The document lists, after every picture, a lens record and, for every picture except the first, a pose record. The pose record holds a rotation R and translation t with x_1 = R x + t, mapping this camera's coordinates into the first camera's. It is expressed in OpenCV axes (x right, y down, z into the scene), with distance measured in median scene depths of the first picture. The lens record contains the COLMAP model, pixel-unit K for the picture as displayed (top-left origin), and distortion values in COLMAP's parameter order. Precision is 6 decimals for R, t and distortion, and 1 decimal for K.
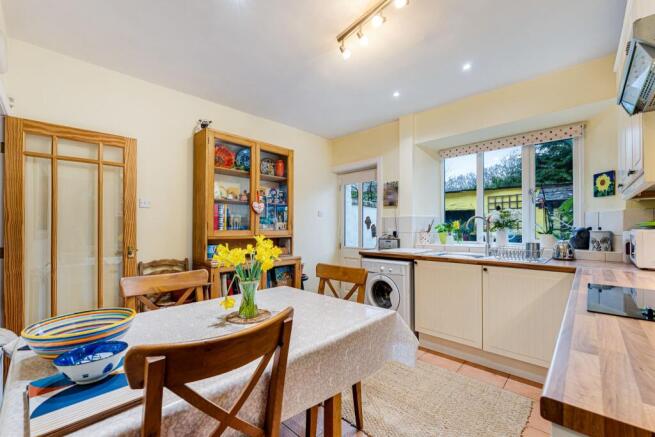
lens RADIAL K [[268.7, 0, 323.9], [0, 268.7, 224.8], [0, 0, 1]] dist [-0.008077, -0.000096]
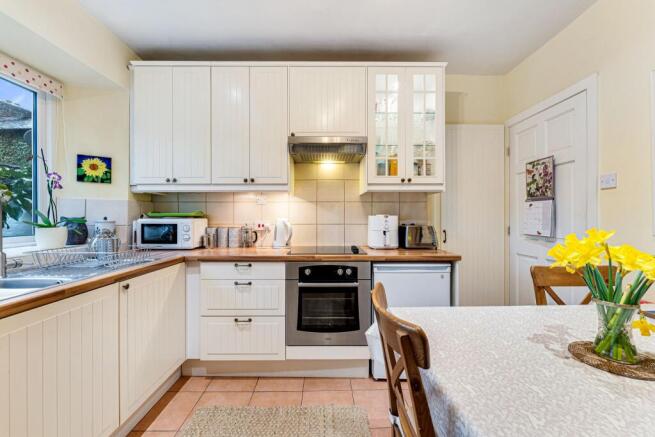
lens RADIAL K [[268.7, 0, 323.7], [0, 268.7, 216.3], [0, 0, 1]] dist [-0.008077, -0.000096]
pose [[-0.697922, 0.005117, 0.716156, -0.118089], [-0.003689, 0.999936, -0.010741, 0.011866], [-0.716164, -0.010138, -0.697858, 0.952262]]
